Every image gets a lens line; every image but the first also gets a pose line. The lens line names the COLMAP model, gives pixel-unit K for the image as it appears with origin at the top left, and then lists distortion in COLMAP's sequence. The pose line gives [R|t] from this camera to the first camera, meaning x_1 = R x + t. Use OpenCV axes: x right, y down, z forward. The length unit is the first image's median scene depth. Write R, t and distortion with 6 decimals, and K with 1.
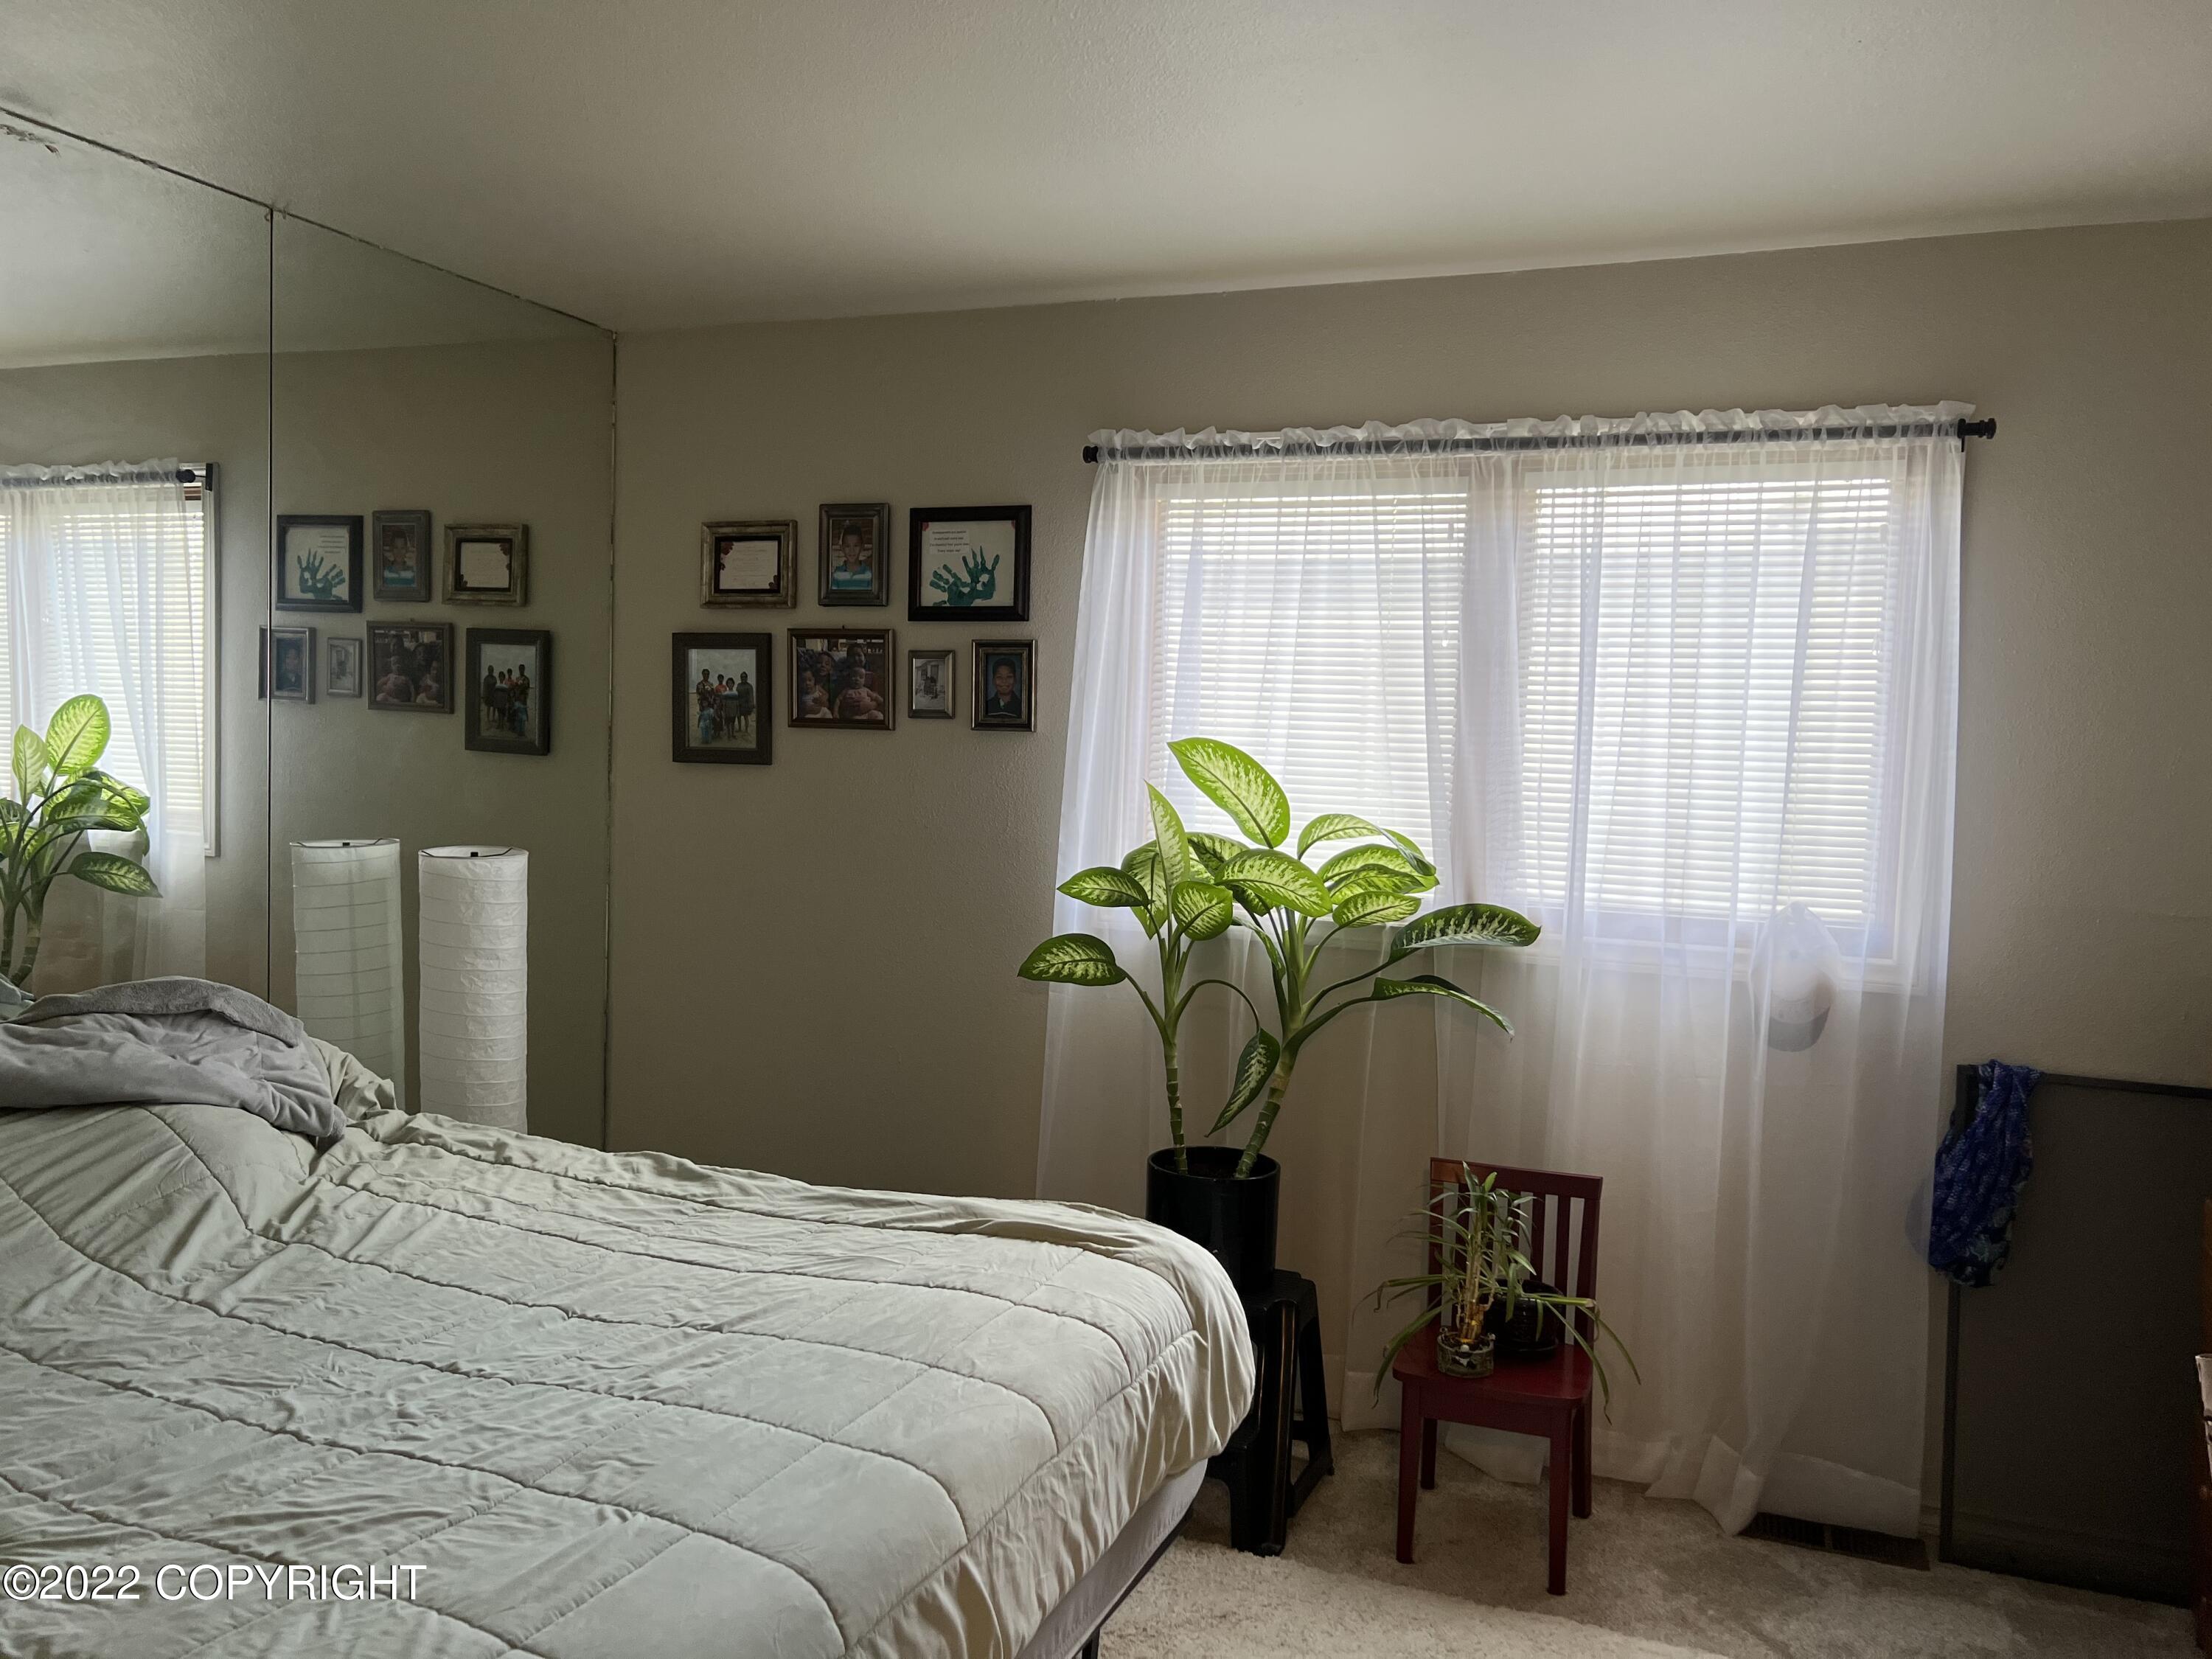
lens RADIAL K [[1672.9, 0, 1106.0], [0, 1672.9, 829.5], [0, 0, 1]] dist [0.041020, -0.037587]
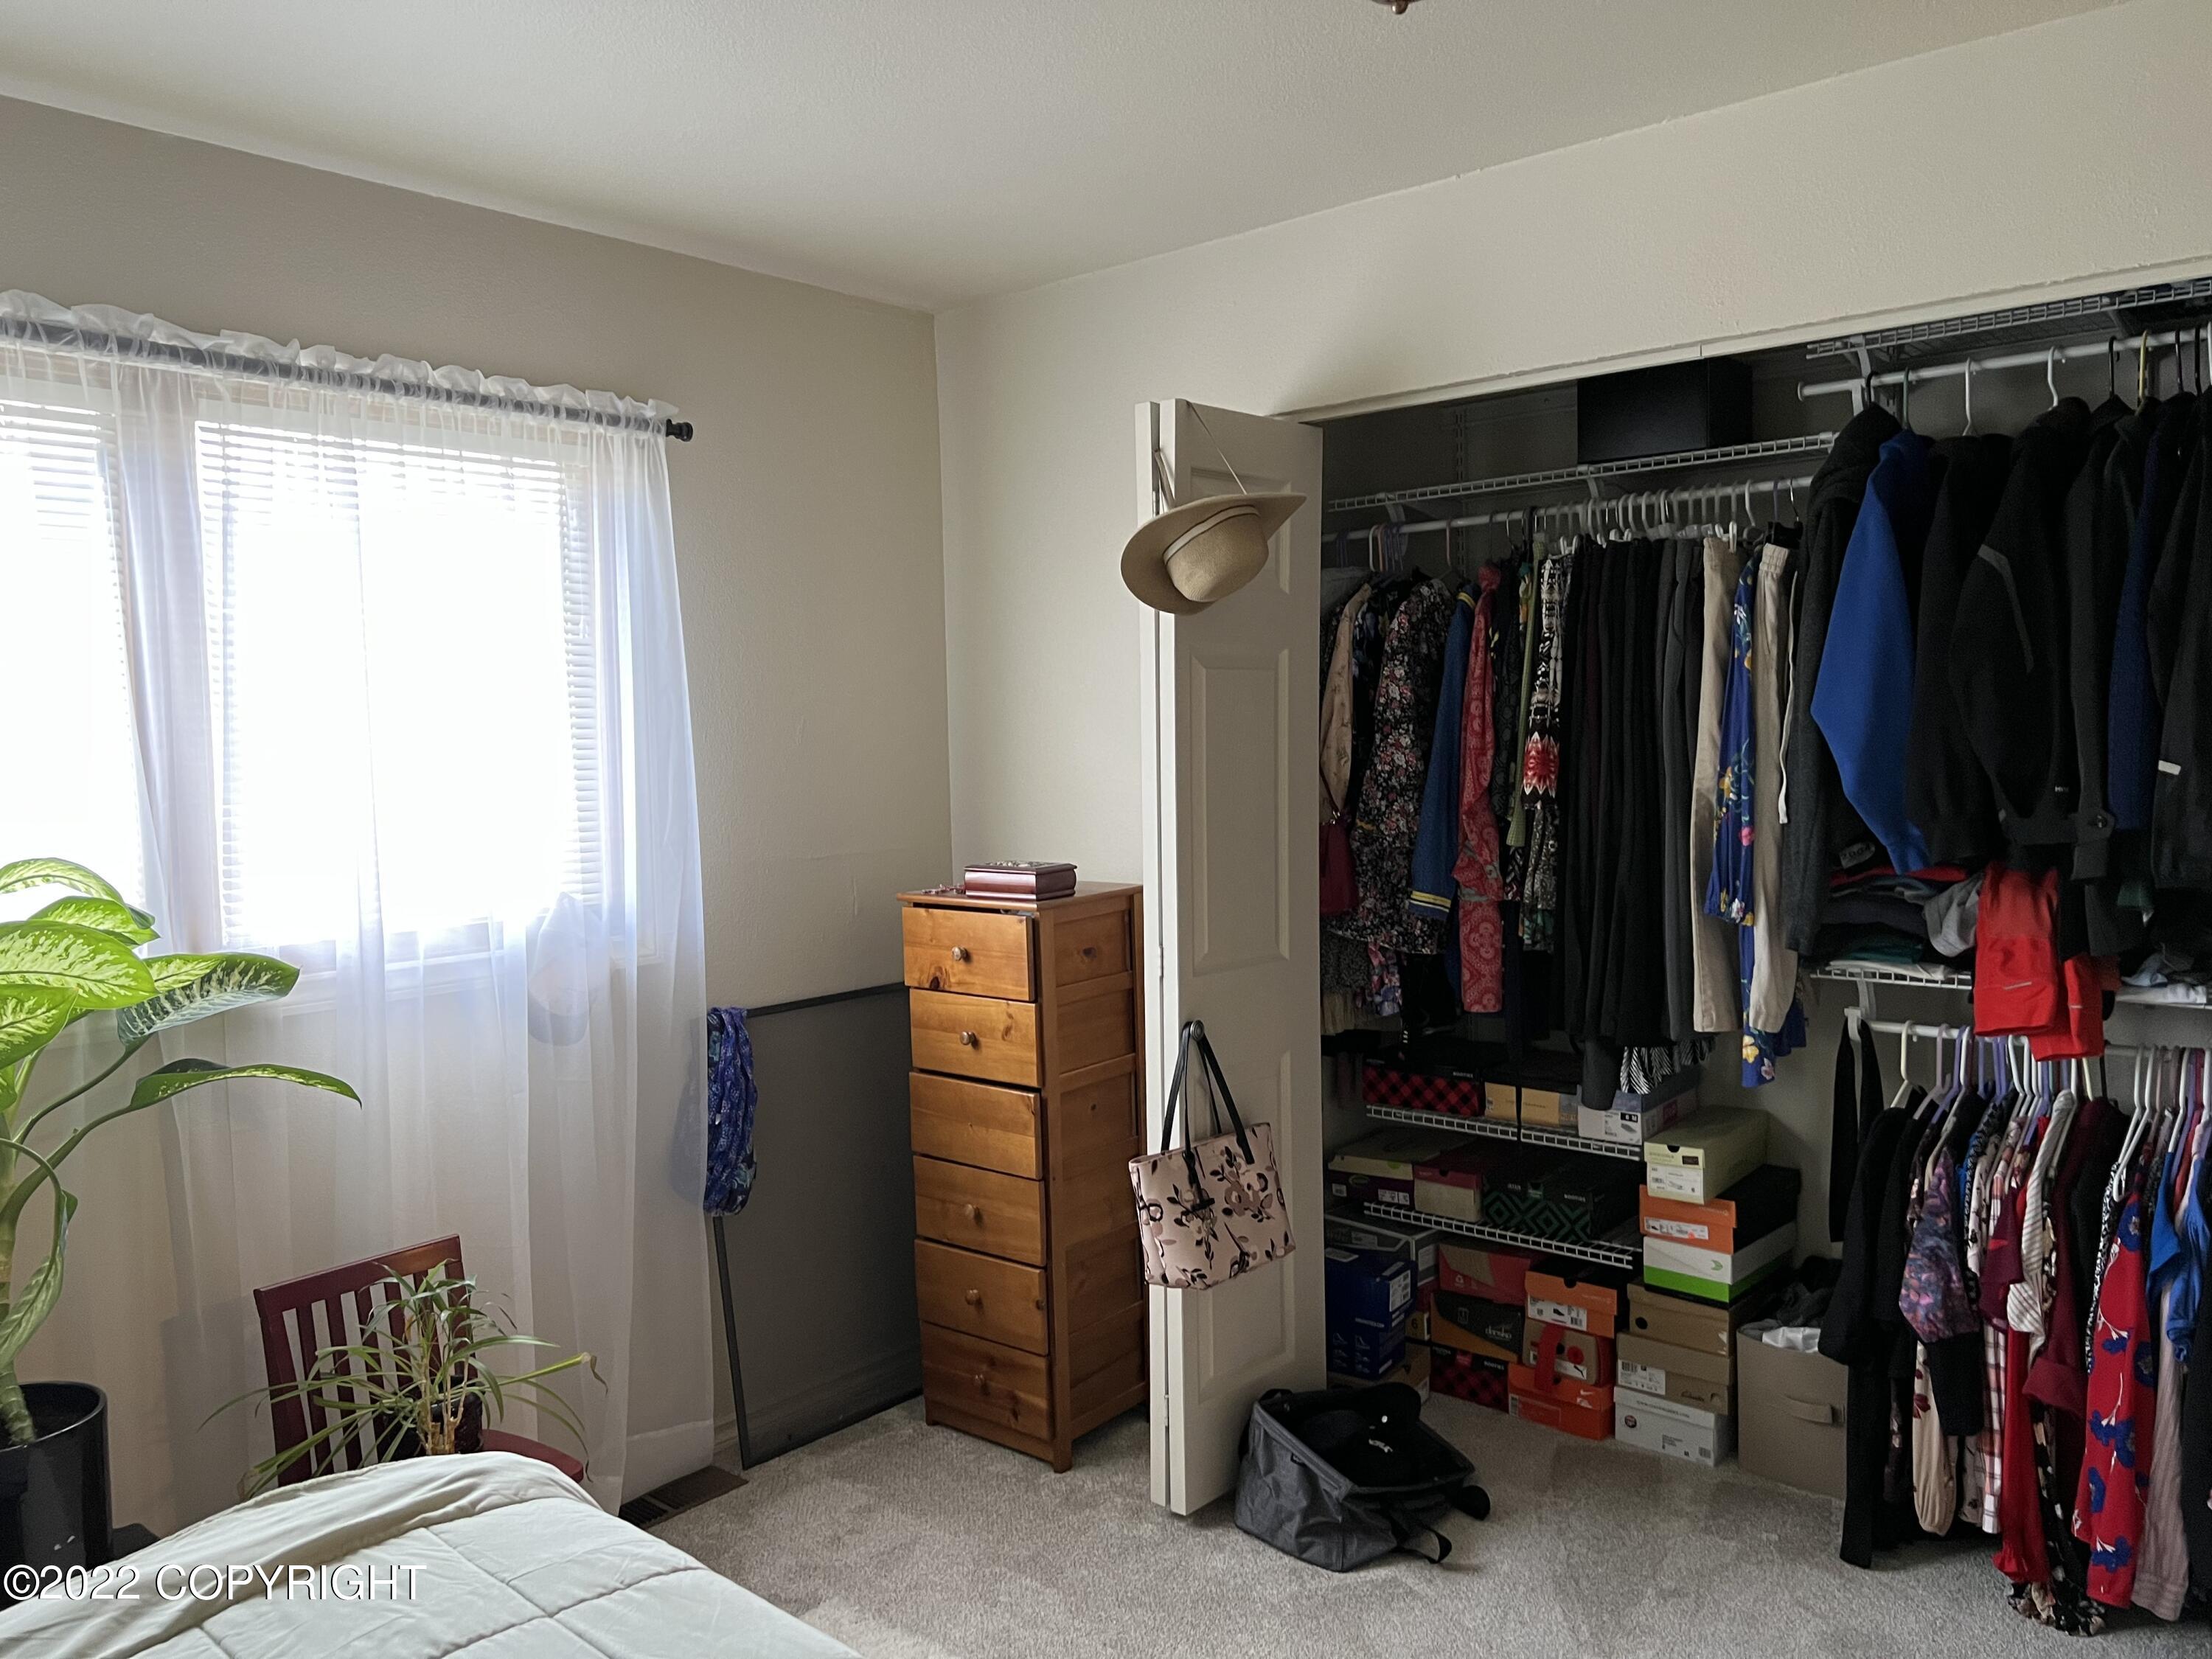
lens RADIAL K [[1703.0, 0, 1106.0], [0, 1703.0, 829.5], [0, 0, 1]] dist [0.094060, -0.008024]
pose [[0.343990, -0.104524, 0.933137, -0.413298], [0.075888, 0.993629, 0.083325, -0.052959], [-0.935902, 0.042150, 0.349731, 0.355585]]
